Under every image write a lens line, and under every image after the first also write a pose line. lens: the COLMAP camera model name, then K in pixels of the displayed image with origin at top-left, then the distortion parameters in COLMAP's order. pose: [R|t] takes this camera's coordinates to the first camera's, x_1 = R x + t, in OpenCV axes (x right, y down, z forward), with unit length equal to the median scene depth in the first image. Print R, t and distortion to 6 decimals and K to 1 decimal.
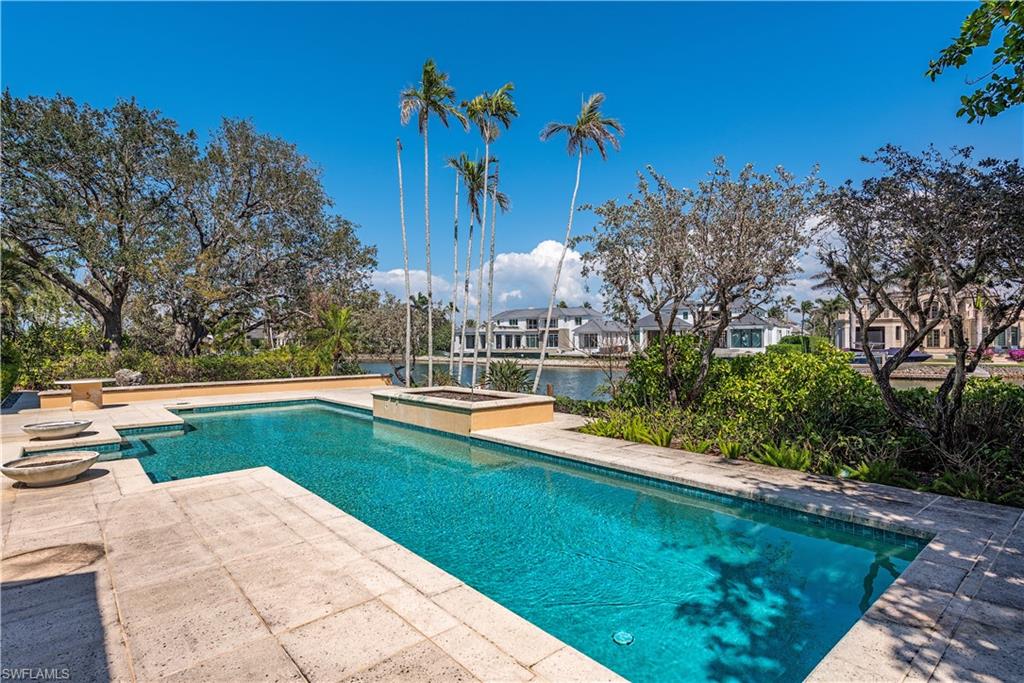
lens RADIAL K [[508.2, 0, 519.1], [0, 508.2, 341.8], [0, 0, 1]] dist [0.021046, 0.001405]
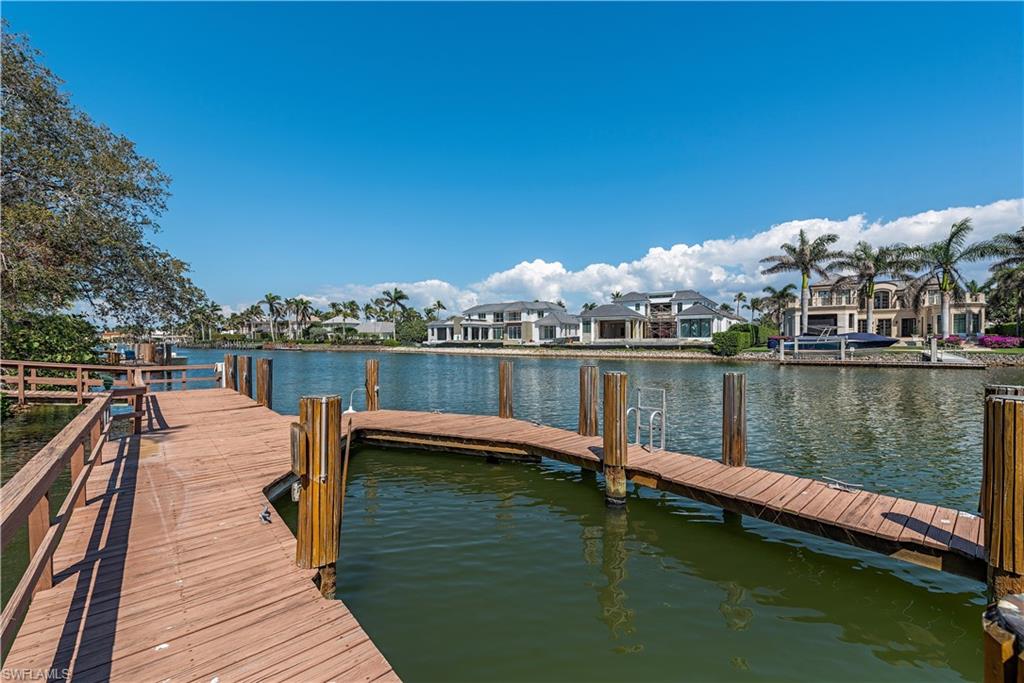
lens RADIAL K [[415.5, 0, 521.0], [0, 415.5, 341.1], [0, 0, 1]] dist [0.026020, 0.000275]
pose [[0.999998, 0.001879, -0.000346, 0.079353], [-0.001877, 0.999993, 0.003085, 0.013308], [0.000352, -0.003084, 0.999995, 0.139189]]
